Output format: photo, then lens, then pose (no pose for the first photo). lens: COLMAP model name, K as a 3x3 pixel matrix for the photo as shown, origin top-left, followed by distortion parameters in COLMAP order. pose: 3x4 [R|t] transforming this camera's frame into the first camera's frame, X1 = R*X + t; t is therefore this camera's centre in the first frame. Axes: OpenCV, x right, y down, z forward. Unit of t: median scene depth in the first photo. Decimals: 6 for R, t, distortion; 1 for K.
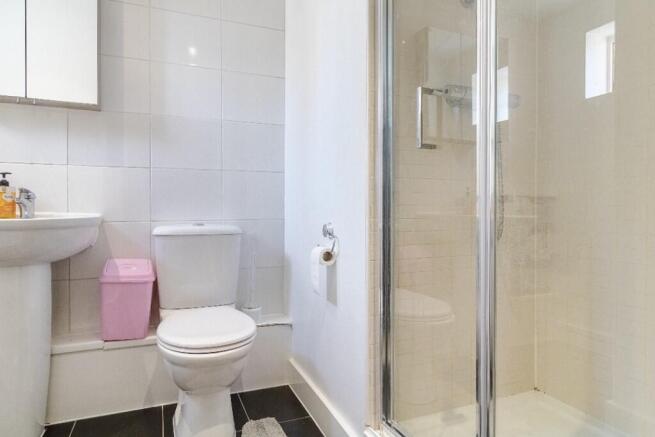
lens RADIAL K [[389.6, 0, 325.1], [0, 389.6, 214.7], [0, 0, 1]] dist [-0.003178, -0.000232]
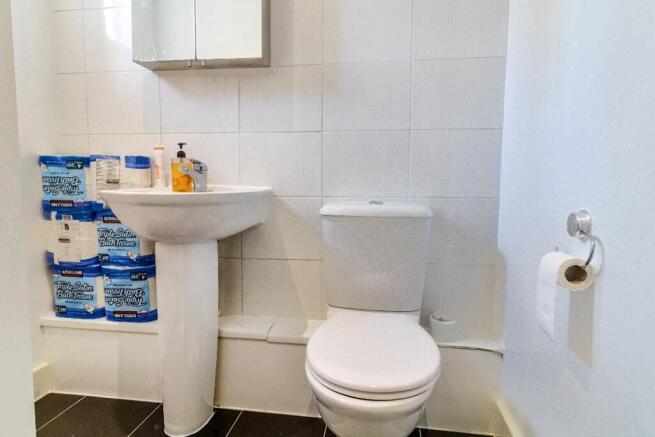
lens RADIAL K [[389.6, 0, 325.1], [0, 389.6, 214.7], [0, 0, 1]] dist [-0.003178, -0.000232]
pose [[0.854519, 0.050006, -0.517008, -0.014056], [-0.012632, 0.997061, 0.075560, -0.009117], [0.519267, -0.058037, 0.852639, 0.340595]]
